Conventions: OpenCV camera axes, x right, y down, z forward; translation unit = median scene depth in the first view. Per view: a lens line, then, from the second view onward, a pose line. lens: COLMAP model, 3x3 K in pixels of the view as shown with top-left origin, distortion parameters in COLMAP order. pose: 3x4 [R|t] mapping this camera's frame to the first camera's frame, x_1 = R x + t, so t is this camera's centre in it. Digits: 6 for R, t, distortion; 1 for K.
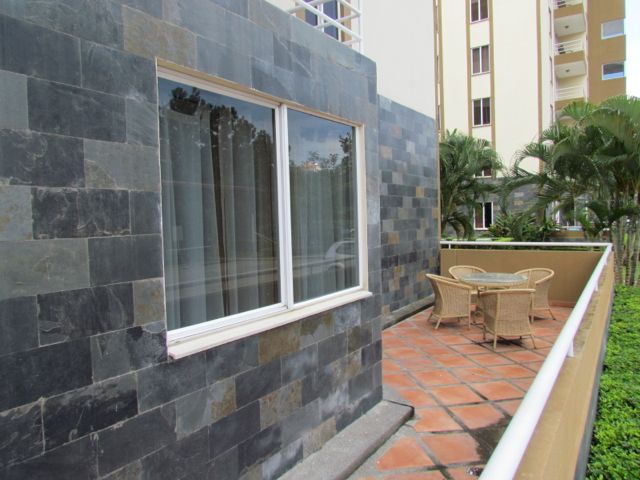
lens RADIAL K [[456.3, 0, 321.6], [0, 456.3, 242.1], [0, 0, 1]] dist [-0.020737, 0.000040]
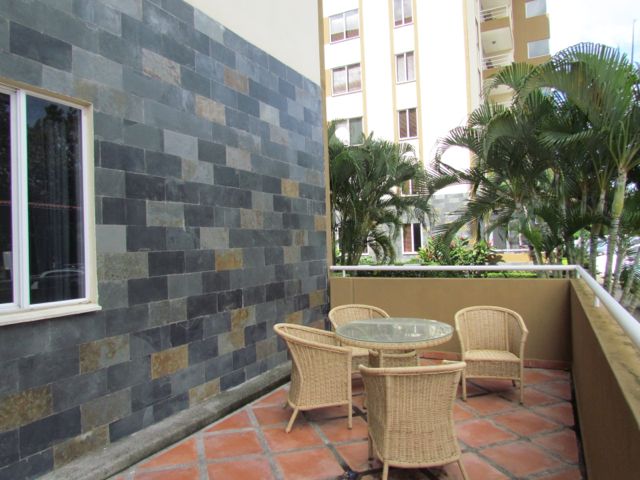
lens RADIAL K [[456.3, 0, 321.6], [0, 456.3, 242.1], [0, 0, 1]] dist [-0.020737, 0.000040]
pose [[0.992126, -0.004389, 0.125166, 0.159973], [0.012108, 0.998066, -0.060971, 0.004066], [-0.124656, 0.062006, 0.990261, 0.328154]]
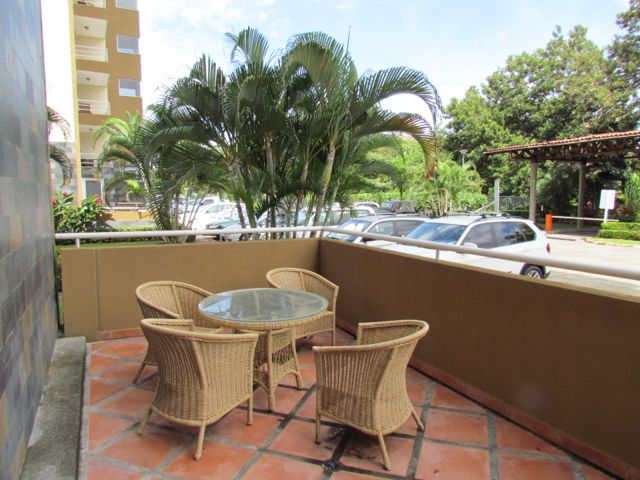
lens RADIAL K [[455.4, 0, 322.9], [0, 455.4, 241.8], [0, 0, 1]] dist [-0.019326, -0.001921]
pose [[0.488341, -0.062062, 0.870443, -0.017475], [0.028774, 0.998071, 0.055018, -0.010033], [-0.872178, -0.001821, 0.489185, 0.504937]]
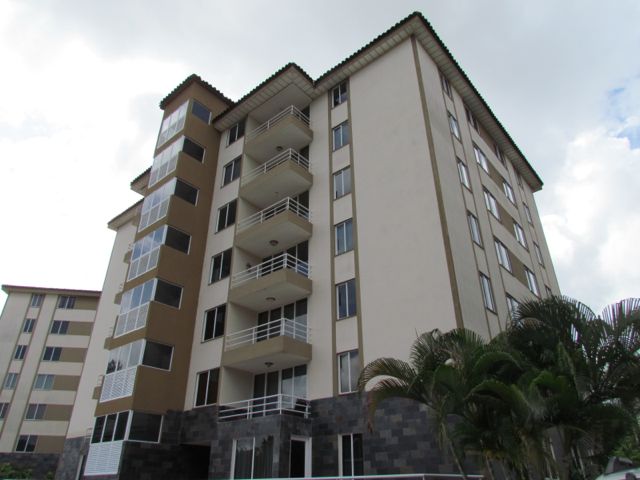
lens RADIAL K [[456.3, 0, 321.6], [0, 456.3, 242.1], [0, 0, 1]] dist [-0.020737, 0.000040]
pose [[-0.101116, -0.456055, -0.884188, 1.598030], [-0.036822, 0.889850, -0.454765, 0.009059], [0.994193, -0.013427, -0.106771, 0.699810]]
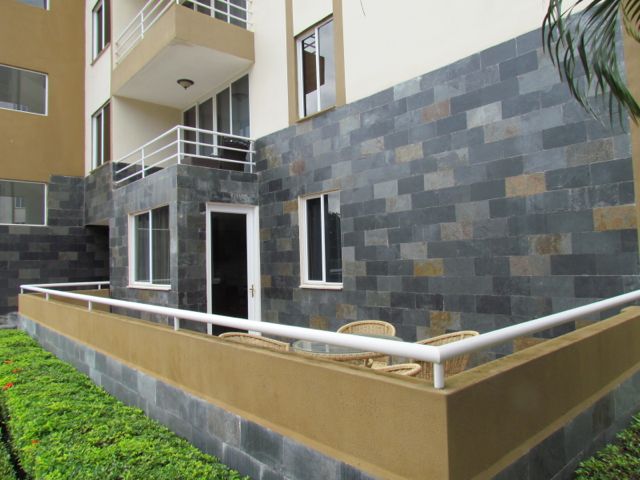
lens RADIAL K [[456.3, 0, 321.6], [0, 456.3, 242.1], [0, 0, 1]] dist [-0.020737, 0.000040]
pose [[-0.246135, -0.005112, -0.969222, 0.693747], [-0.010284, 0.999944, -0.002662, -0.036114], [0.969181, 0.009313, -0.246173, 0.805520]]
